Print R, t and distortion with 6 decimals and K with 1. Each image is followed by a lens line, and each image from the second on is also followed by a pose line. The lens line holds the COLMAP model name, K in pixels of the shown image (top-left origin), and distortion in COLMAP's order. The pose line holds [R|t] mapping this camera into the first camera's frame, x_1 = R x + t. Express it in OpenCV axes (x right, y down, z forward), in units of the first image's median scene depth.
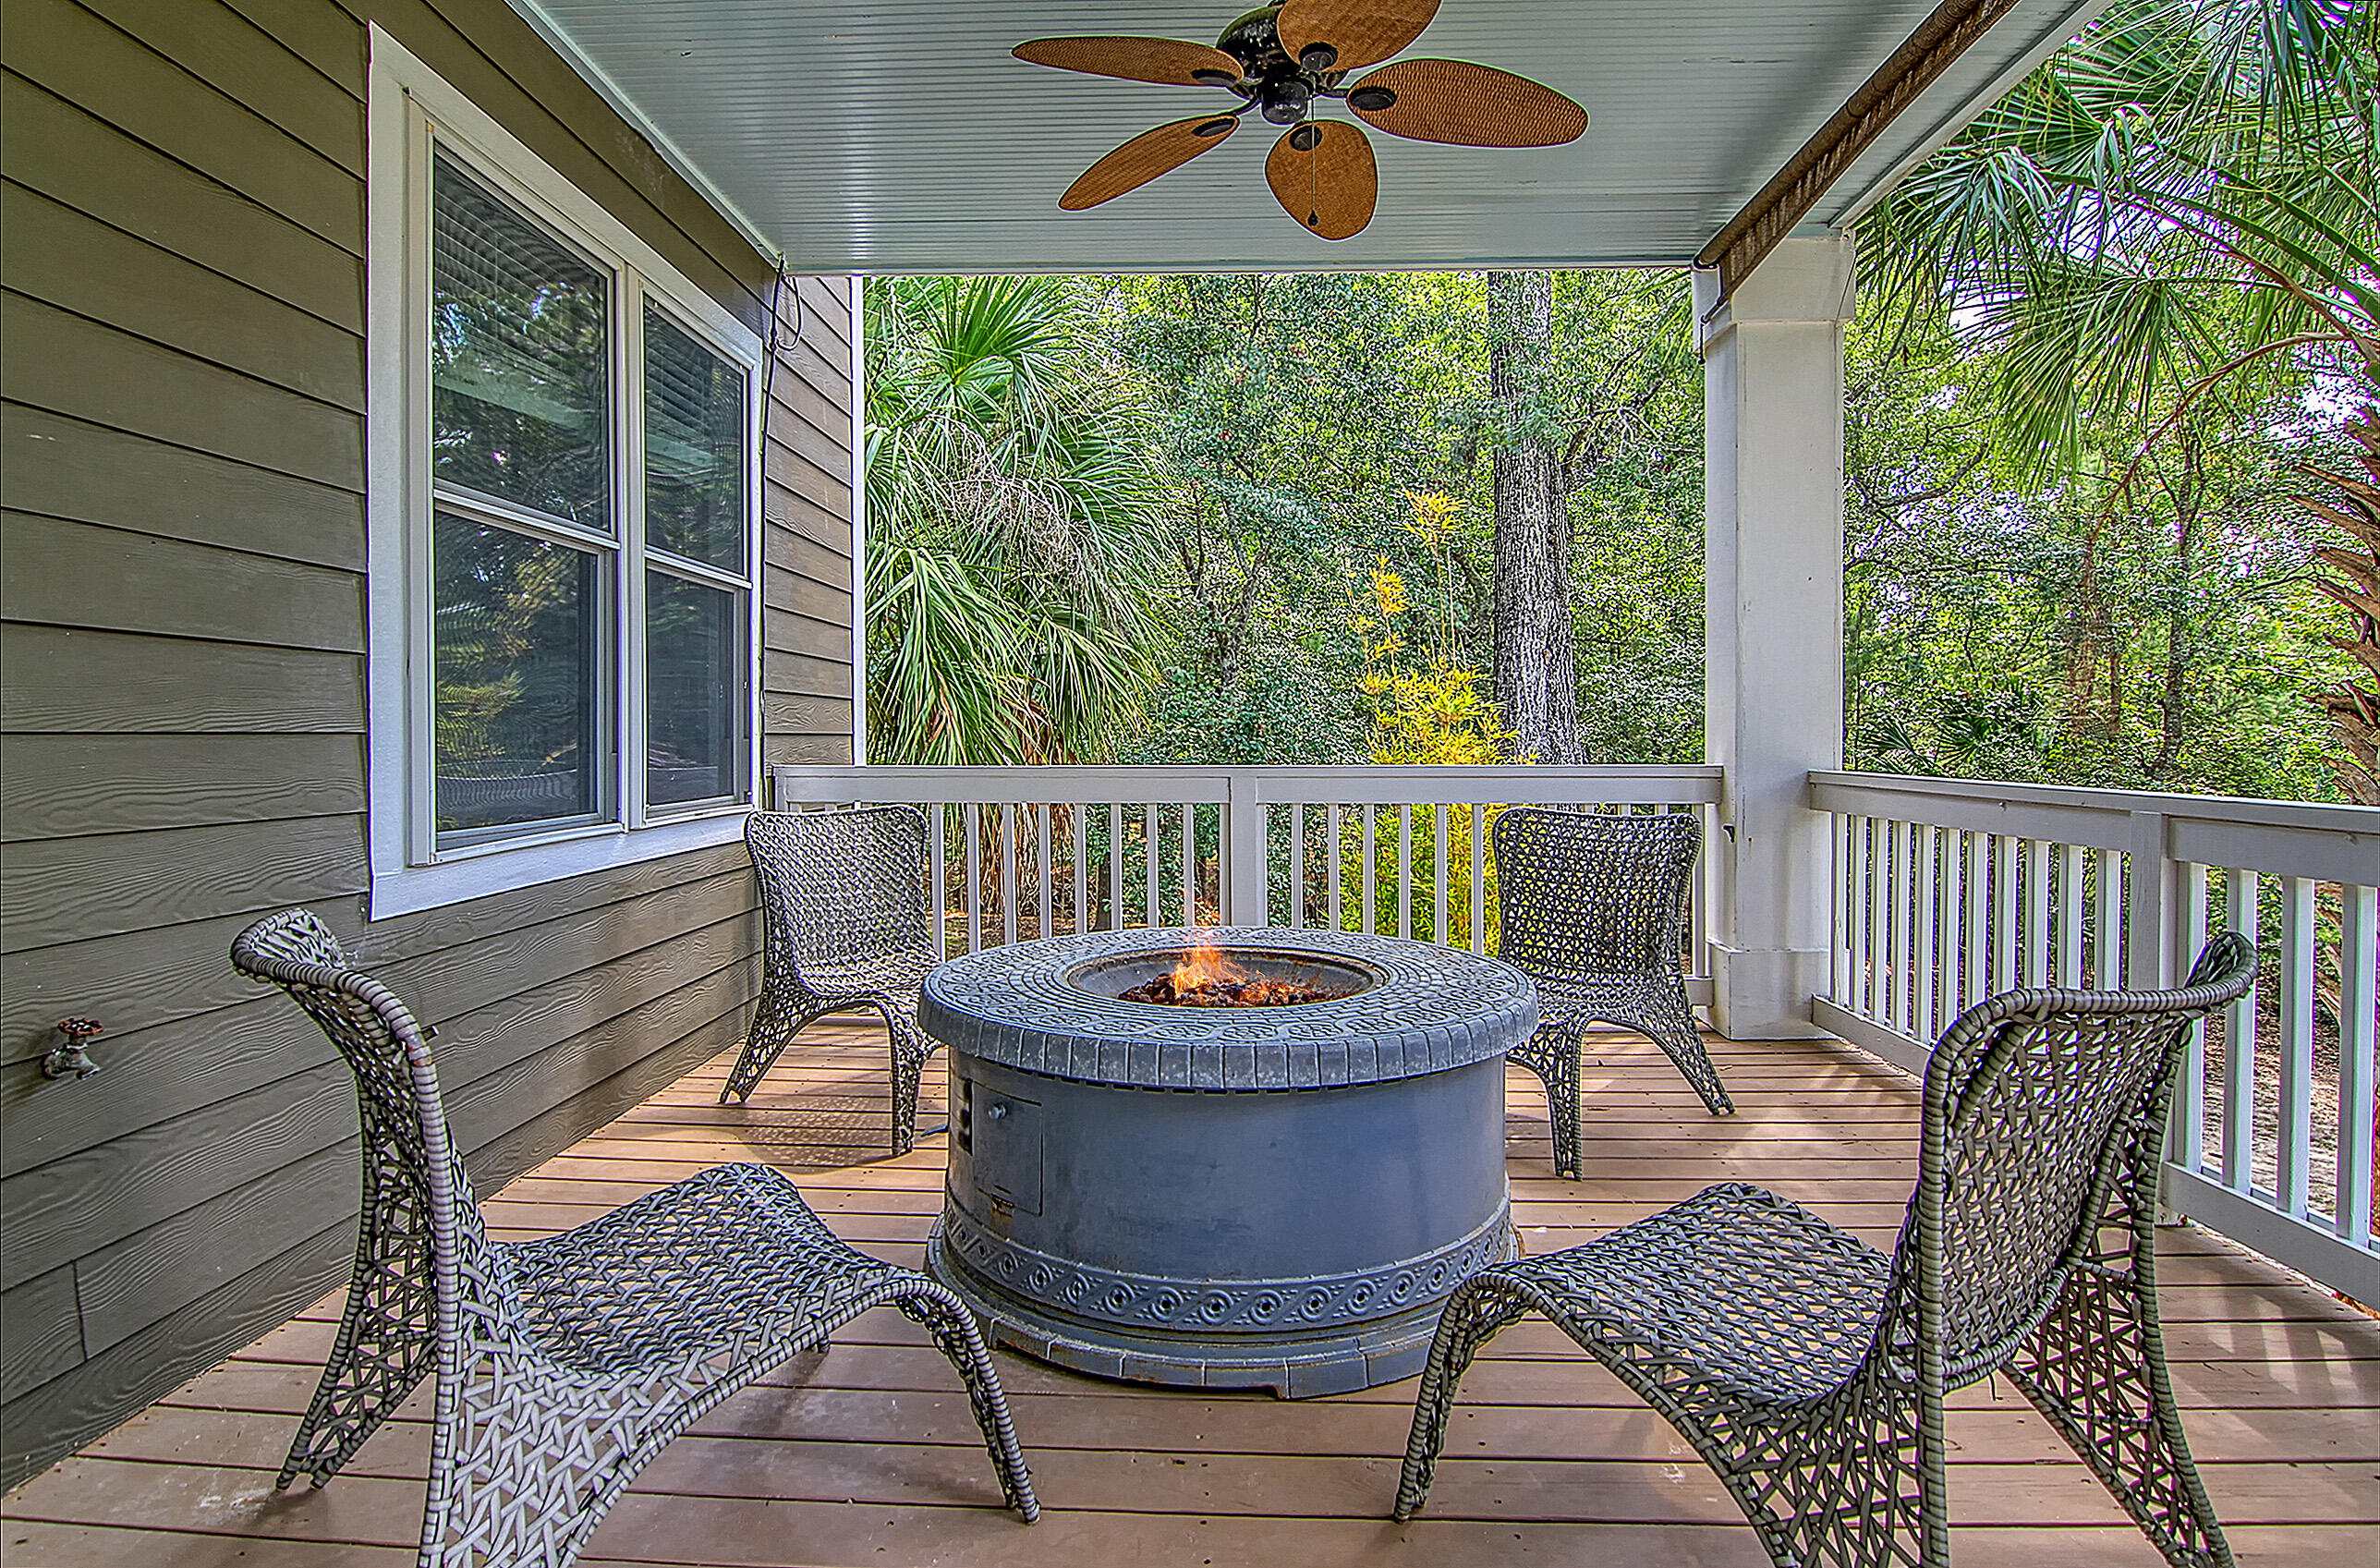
lens RADIAL K [[1256.9, 0, 1194.5], [0, 1256.9, 769.9], [0, 0, 1]] dist [0.004913, 0.000382]
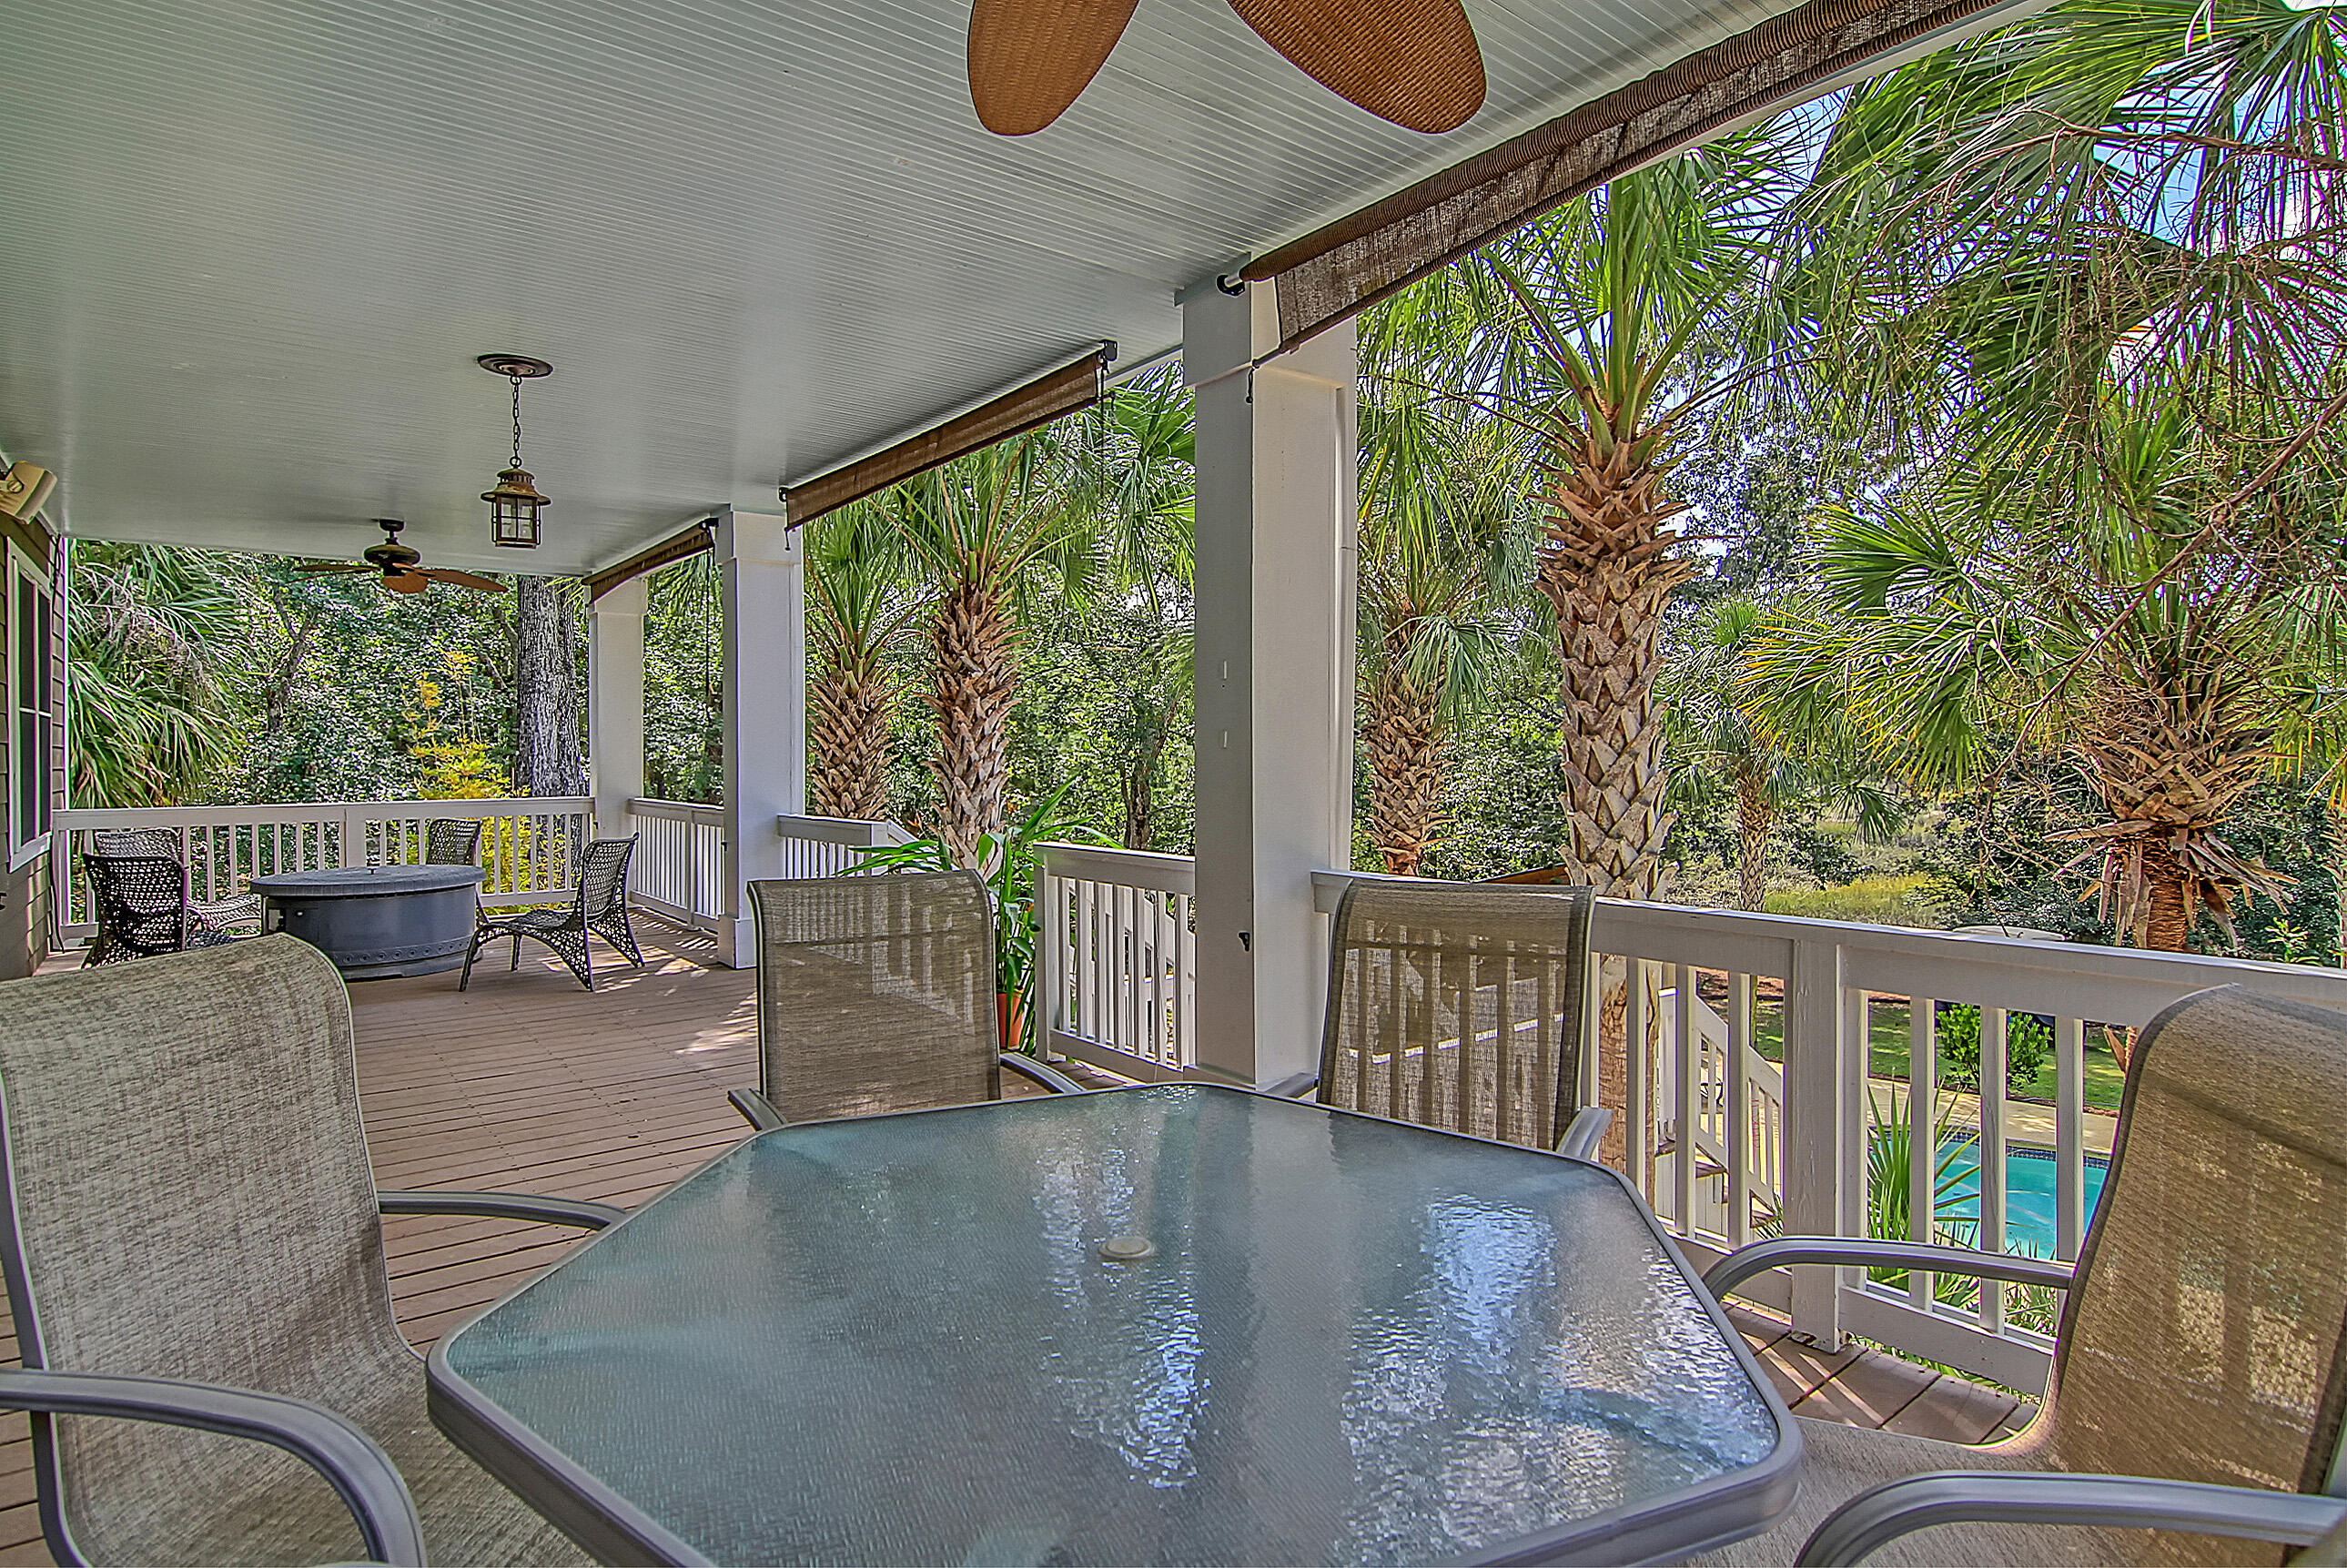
lens RADIAL K [[1239.4, 0, 1182.3], [0, 1239.4, 776.9], [0, 0, 1]] dist [0.004913, 0.000382]
pose [[0.761834, -0.010437, 0.647688, -0.172916], [0.018504, 0.999813, -0.005653, -0.003158], [-0.647508, 0.016291, 0.761884, -1.017377]]
